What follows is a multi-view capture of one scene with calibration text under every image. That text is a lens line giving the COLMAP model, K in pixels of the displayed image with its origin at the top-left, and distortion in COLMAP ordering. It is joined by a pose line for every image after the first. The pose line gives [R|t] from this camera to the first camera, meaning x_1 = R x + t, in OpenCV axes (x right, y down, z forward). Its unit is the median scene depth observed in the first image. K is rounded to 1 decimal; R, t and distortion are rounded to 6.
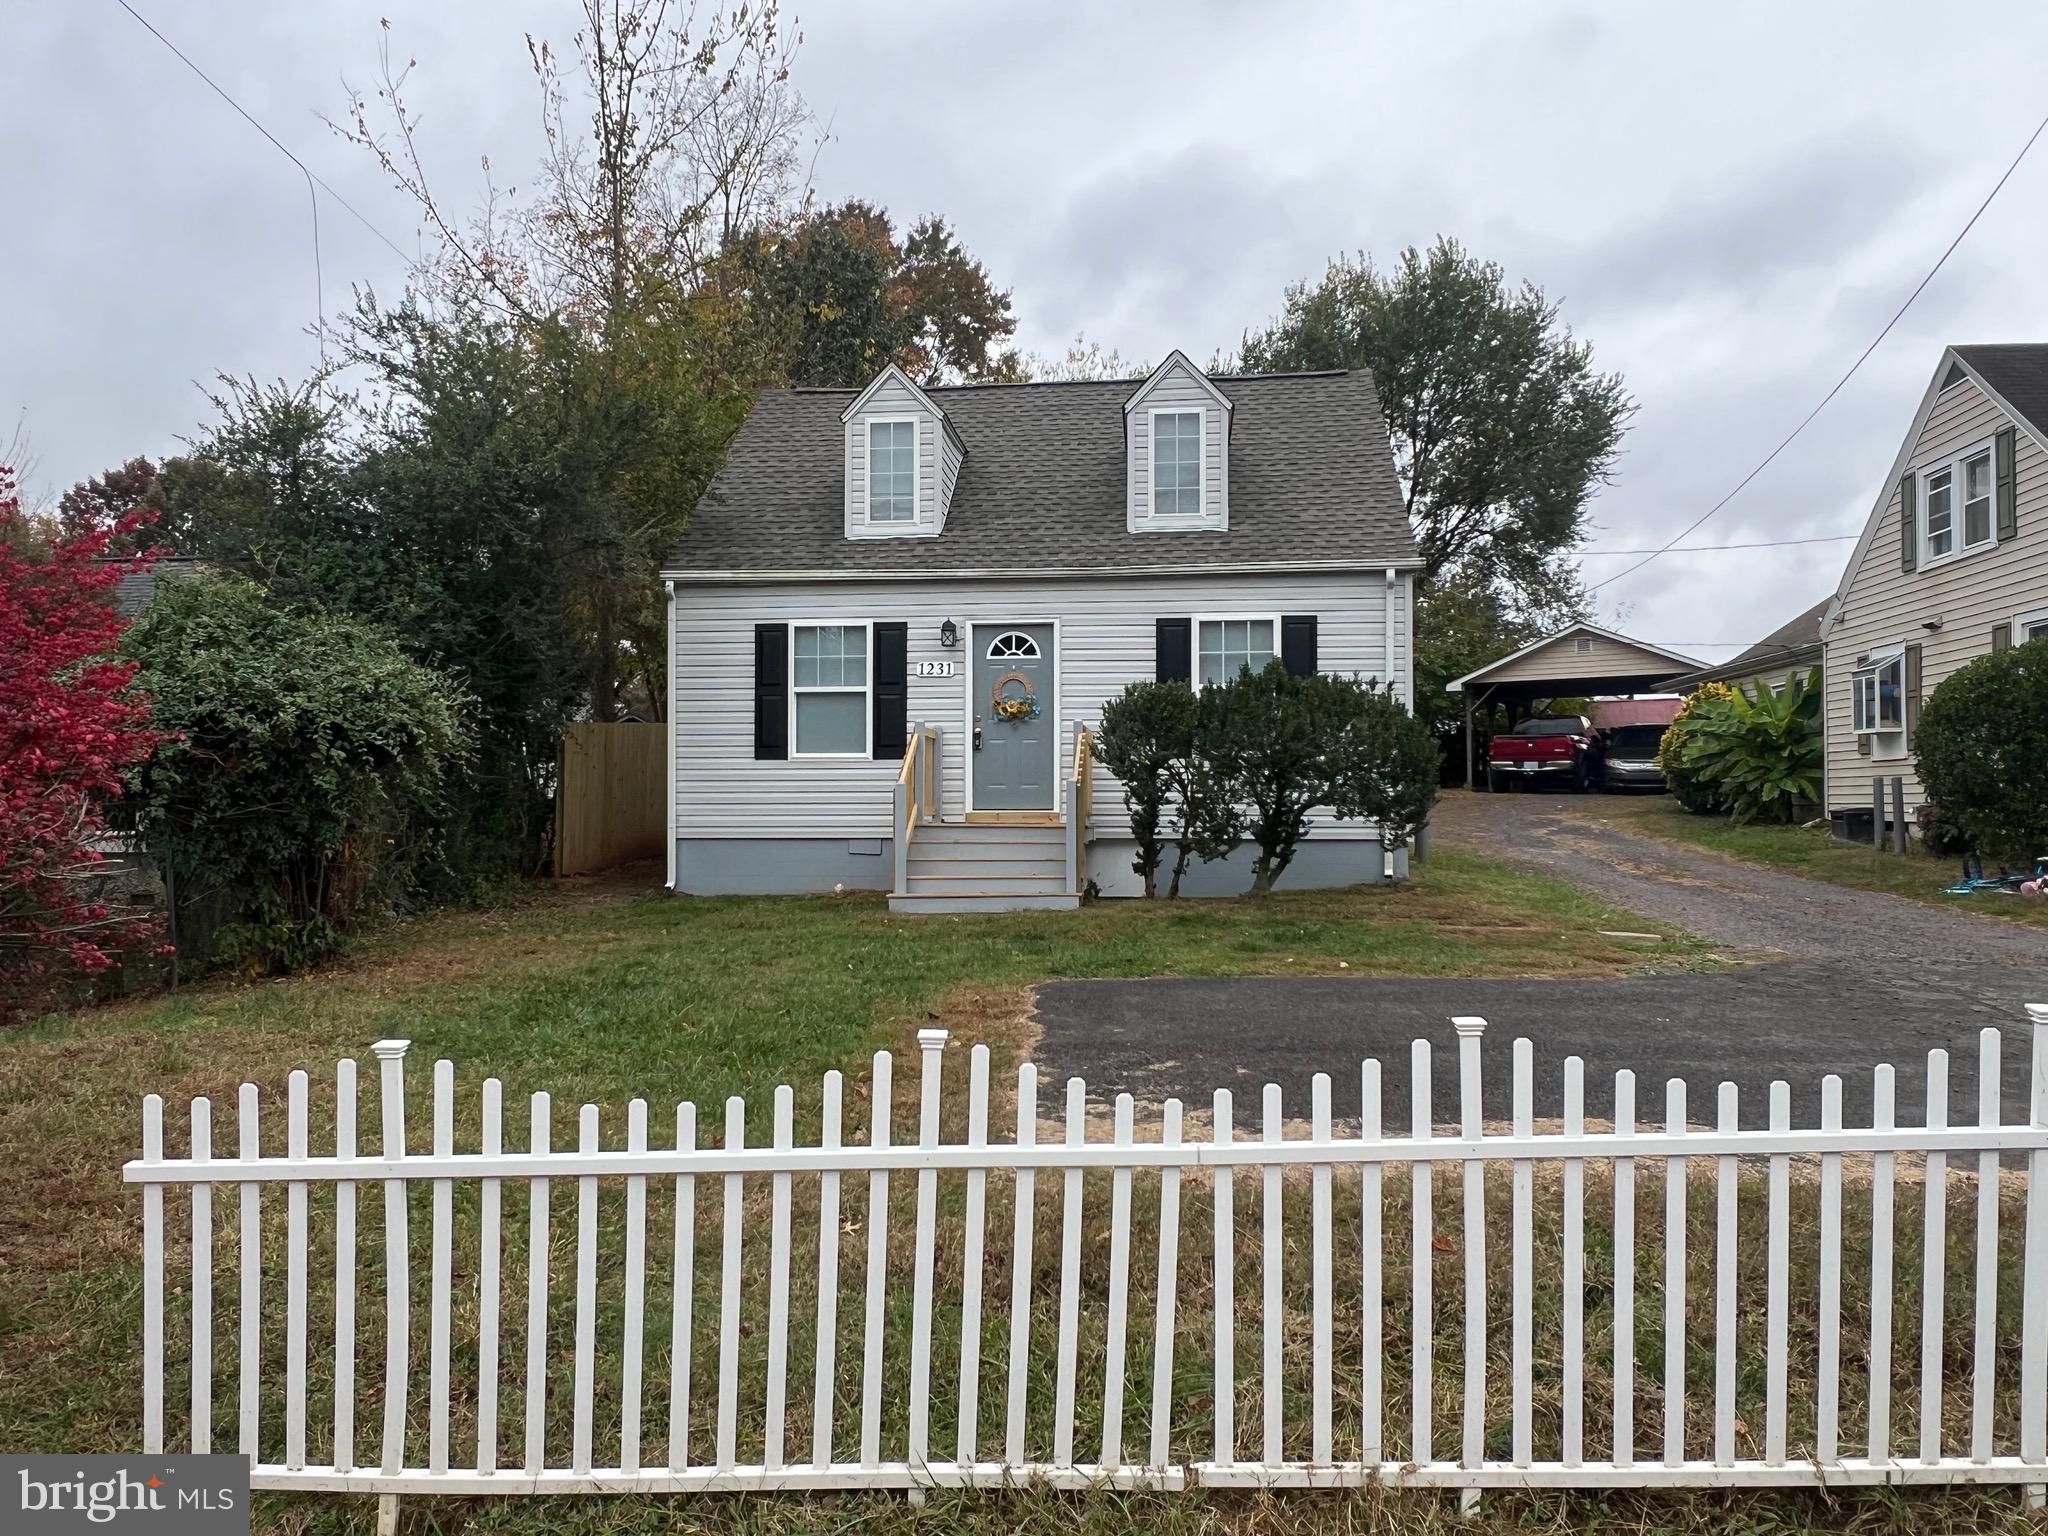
lens RADIAL K [[1407.9, 0, 1029.0], [0, 1407.9, 783.3], [0, 0, 1]] dist [0.017670, 0.001063]
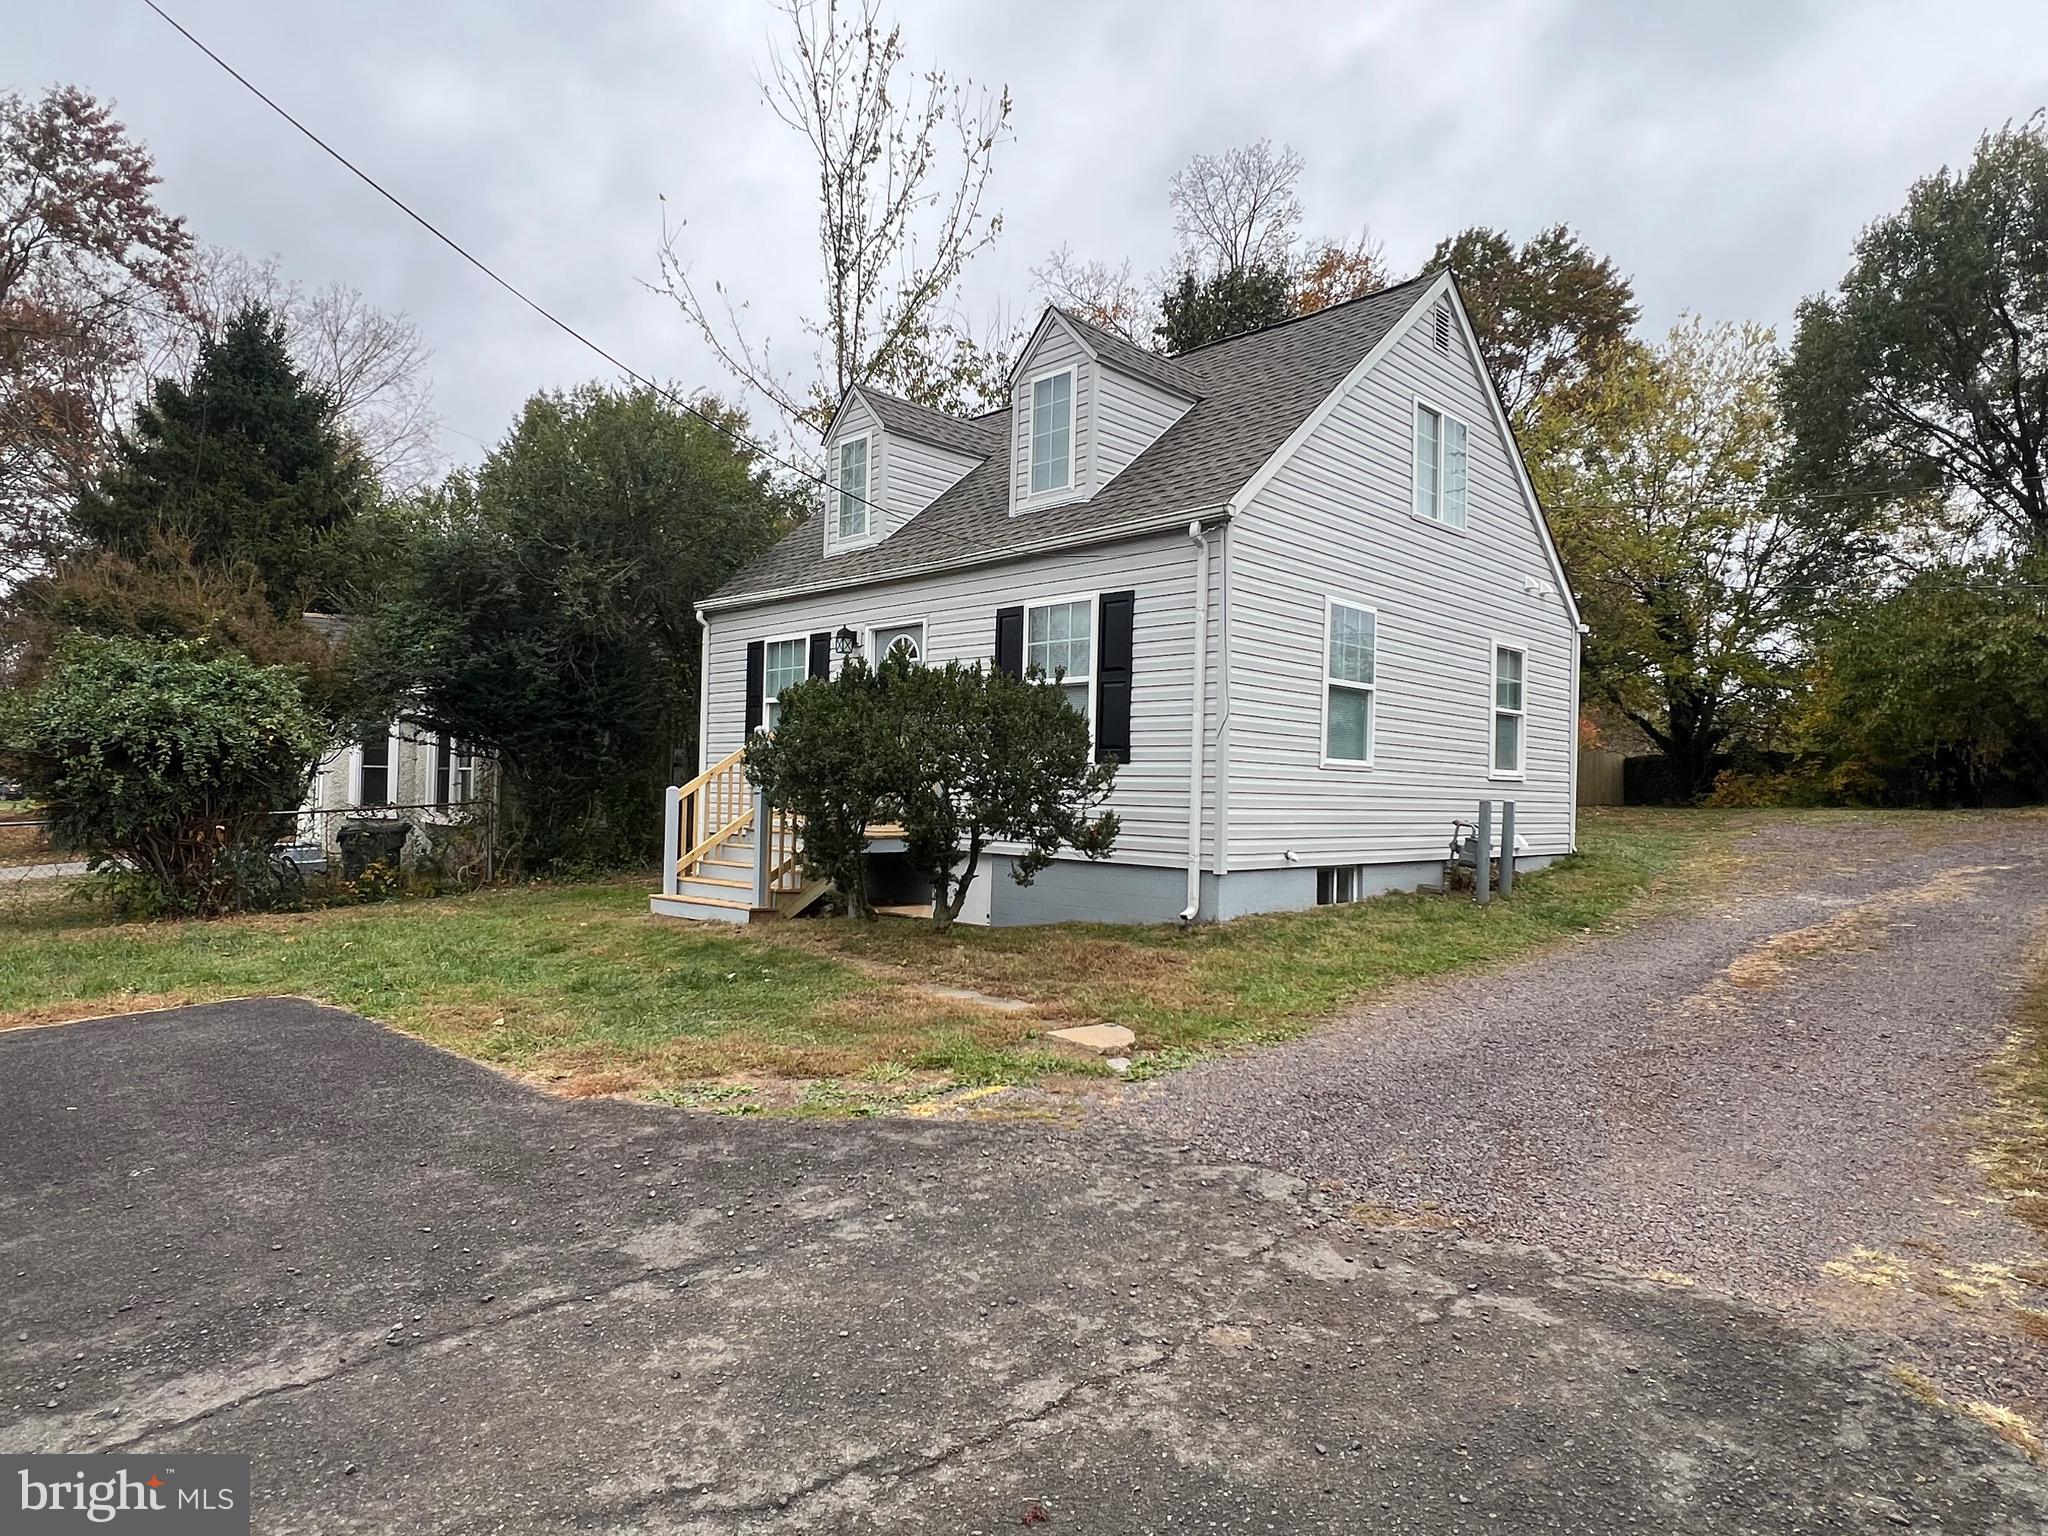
lens RADIAL K [[1171.8, 0, 1025.5], [0, 1171.8, 762.6], [0, 0, 1]] dist [-0.004756, 0.000107]
pose [[0.785437, 0.002393, -0.618938, 0.549698], [-0.011677, 0.999872, -0.010953, -0.010573], [0.618832, 0.015831, 0.785364, 0.410149]]
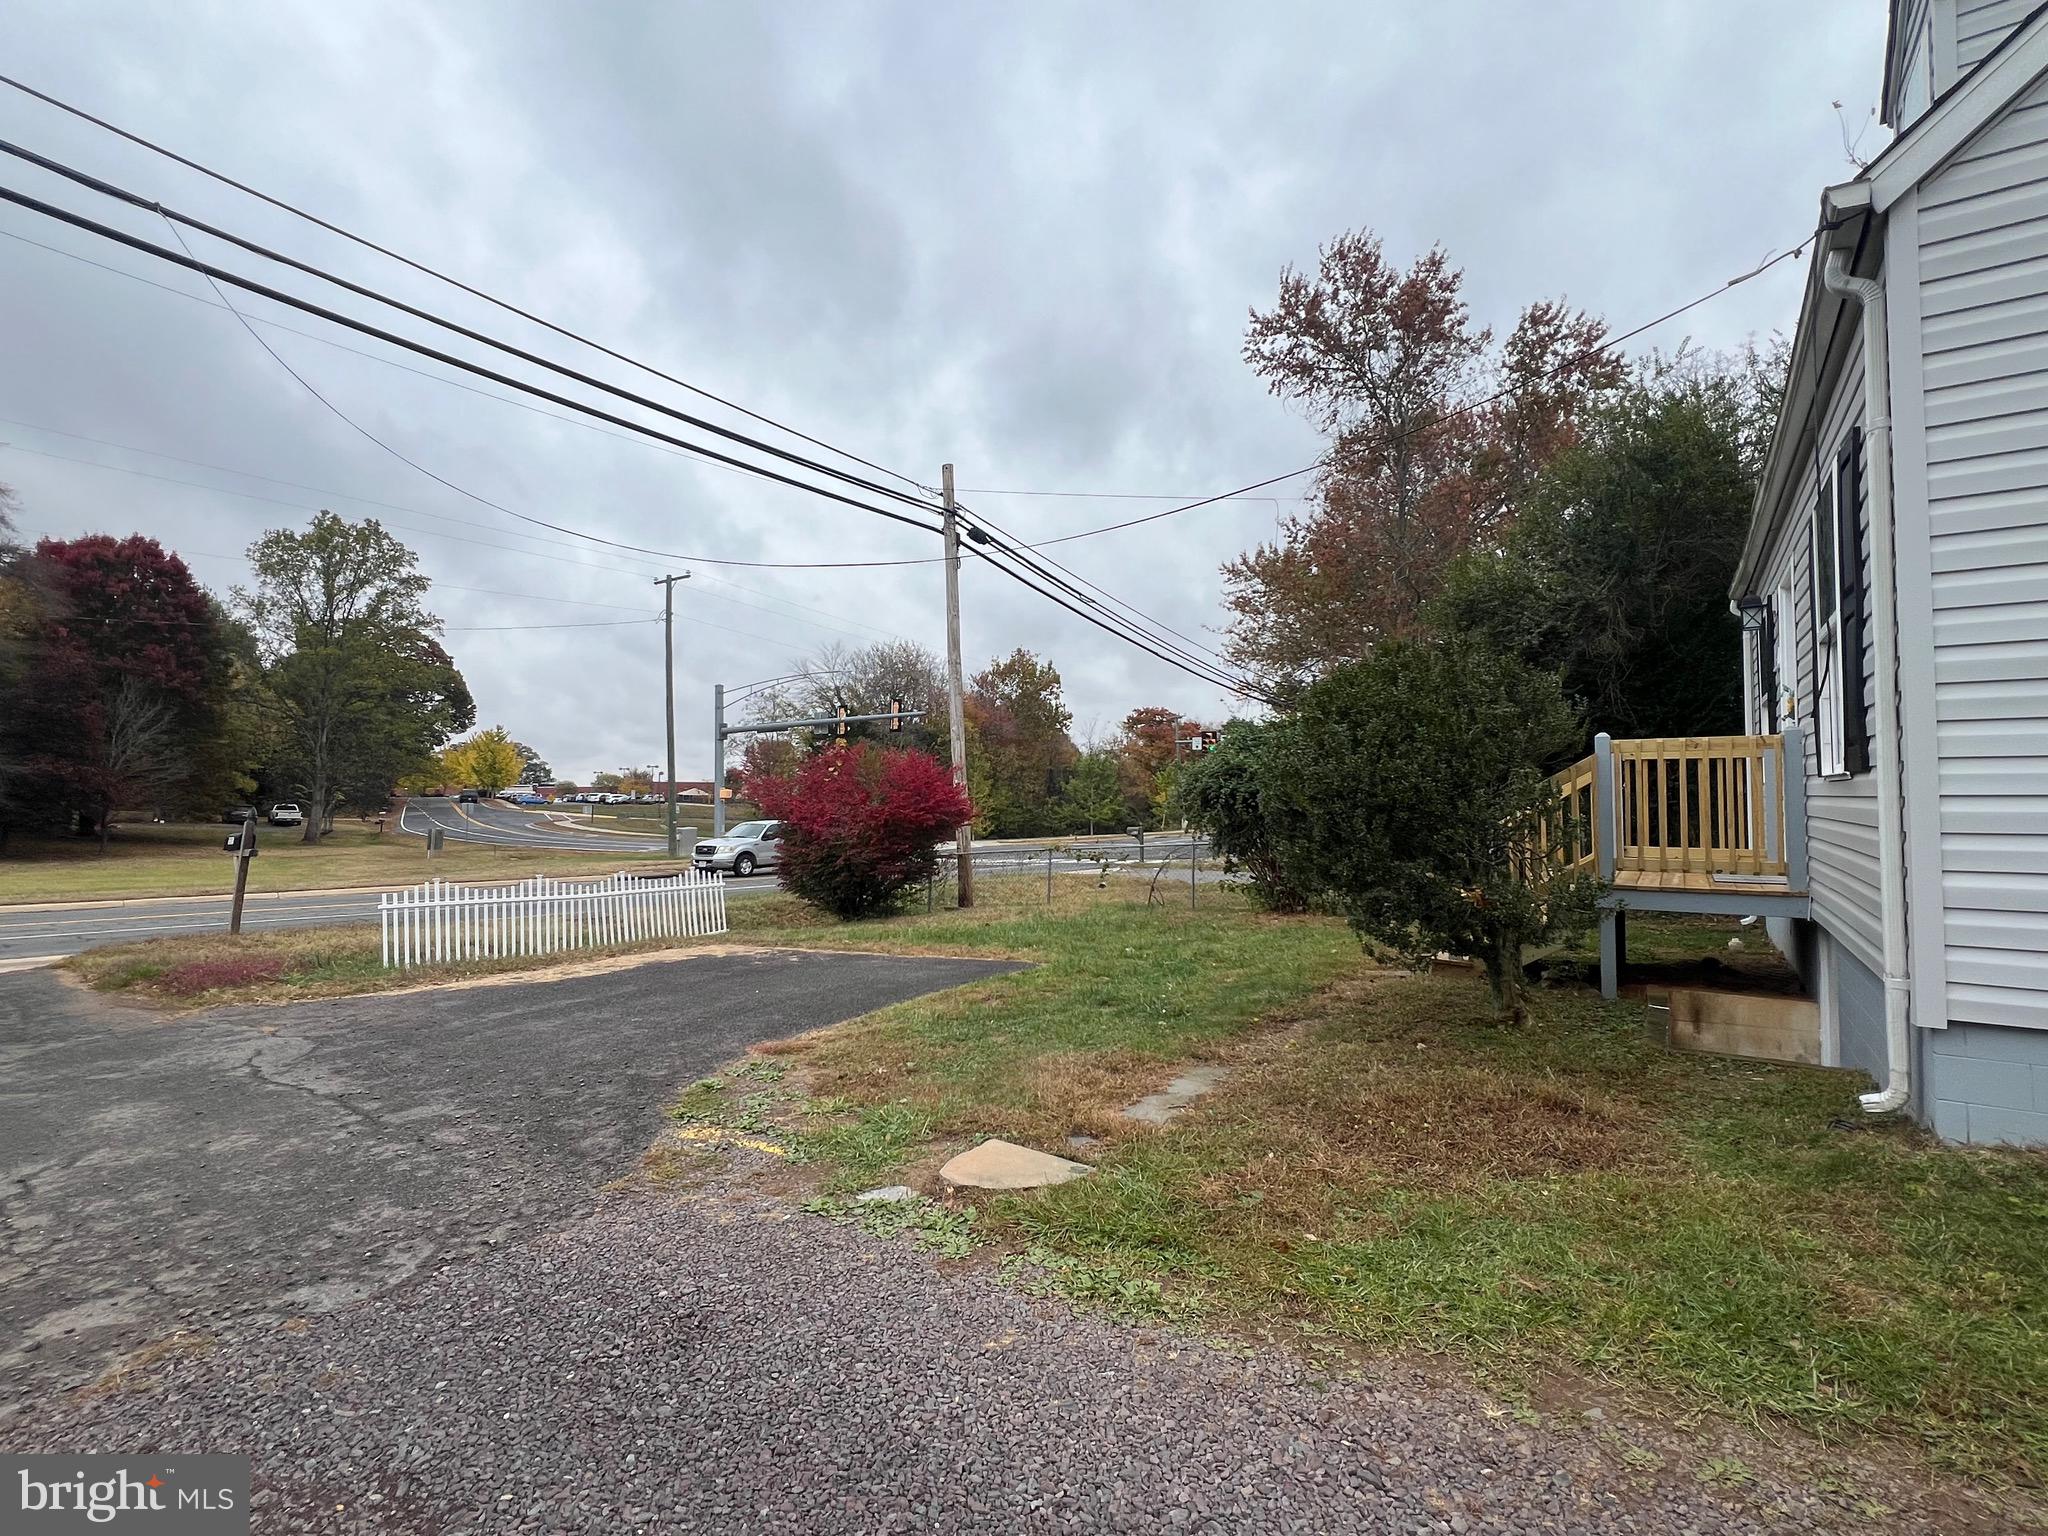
lens RADIAL K [[944.1, 0, 1022.0], [0, 944.1, 777.2], [0, 0, 1]] dist [0.001936, 0.000416]
pose [[-0.468839, -0.016785, -0.883124, 0.536443], [0.019971, 0.999362, -0.029597, -0.015095], [0.883058, -0.031513, -0.468205, 0.866138]]
